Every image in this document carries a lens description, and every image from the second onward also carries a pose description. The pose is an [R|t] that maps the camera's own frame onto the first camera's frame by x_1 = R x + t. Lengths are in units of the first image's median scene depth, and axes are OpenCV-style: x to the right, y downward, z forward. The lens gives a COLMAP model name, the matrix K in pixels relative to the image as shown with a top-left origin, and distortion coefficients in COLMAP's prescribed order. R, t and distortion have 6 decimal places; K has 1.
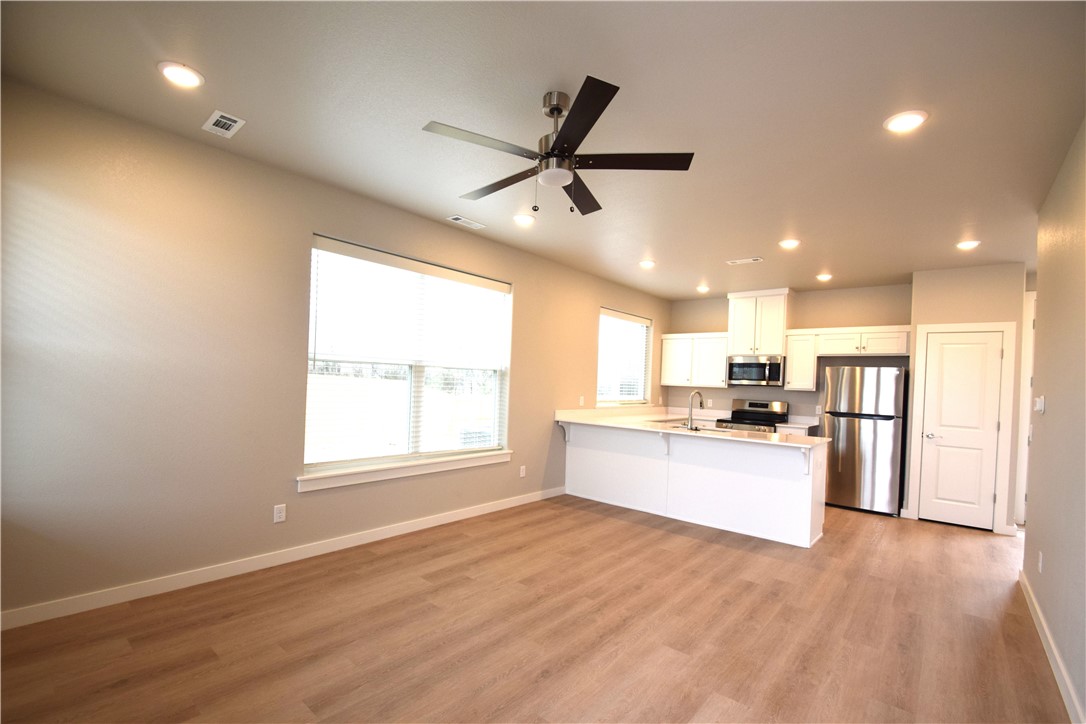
lens RADIAL K [[482.9, 0, 542.0], [0, 482.9, 386.1], [0, 0, 1]] dist [0.000854, -0.004187]
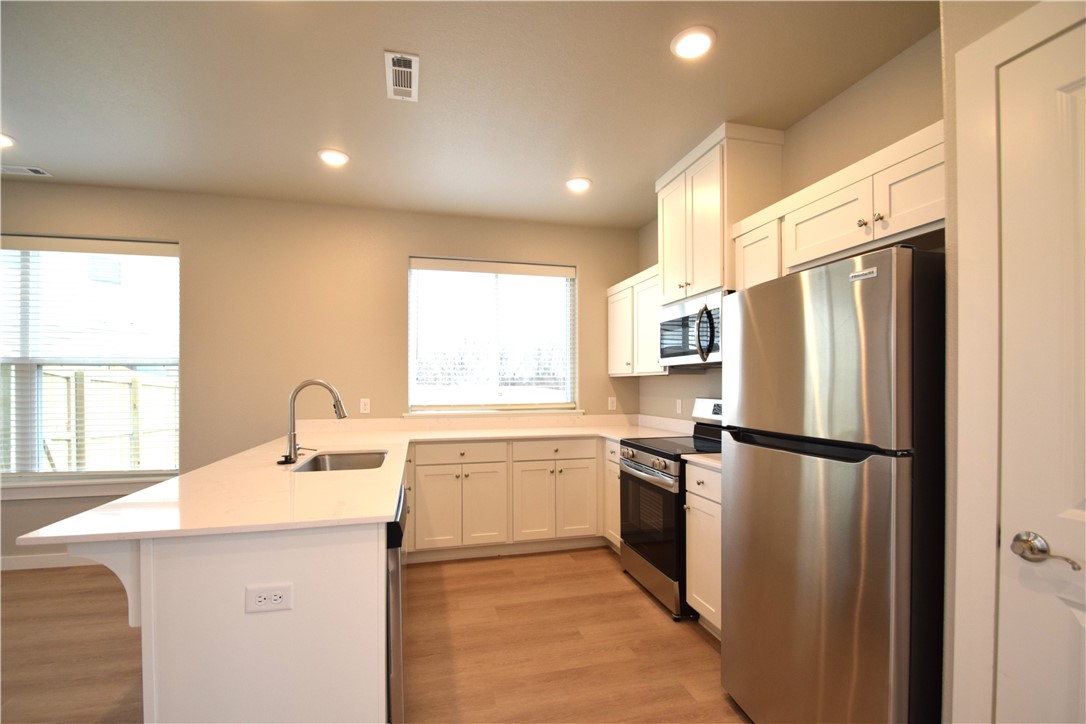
lens RADIAL K [[482.9, 0, 537.7], [0, 482.9, 389.0], [0, 0, 1]] dist [0.000854, -0.004187]
pose [[0.814448, -0.035242, -0.579165, 0.697309], [0.028016, 0.999378, -0.021415, 0.031035], [0.579559, 0.001216, 0.814929, 0.654723]]
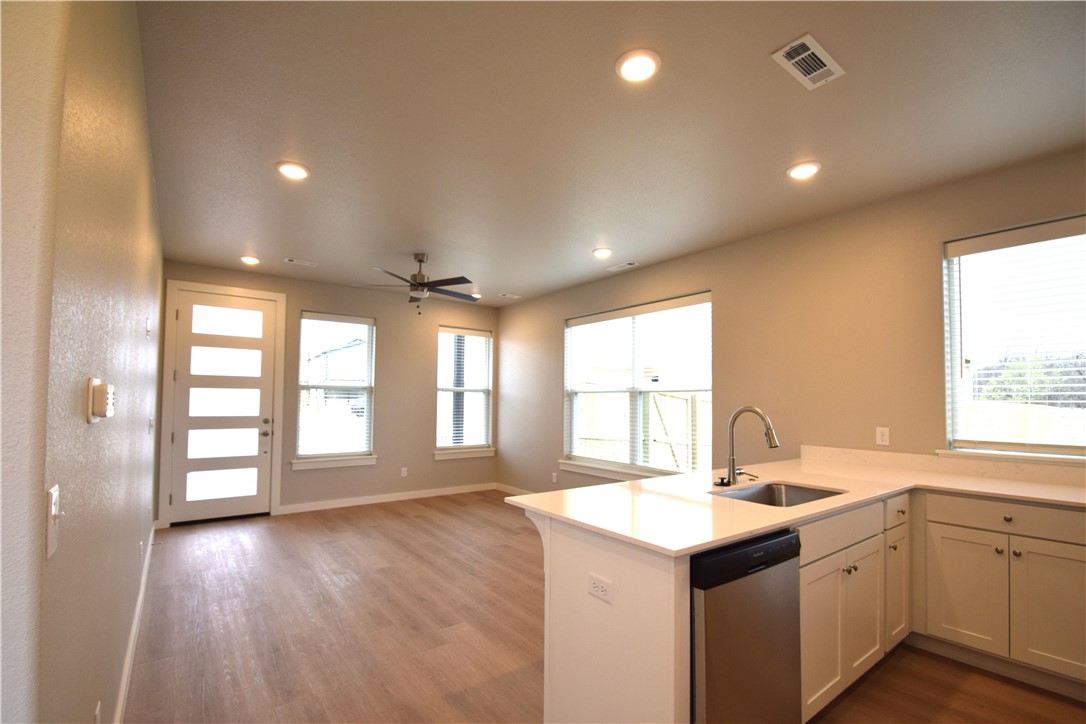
lens RADIAL K [[482.9, 0, 542.6], [0, 482.9, 390.7], [0, 0, 1]] dist [0.000854, -0.004187]
pose [[-0.222914, -0.060345, -0.972969, 0.751057], [-0.027208, 0.998079, -0.055669, 0.022425], [0.974458, 0.014063, -0.224128, 0.808794]]
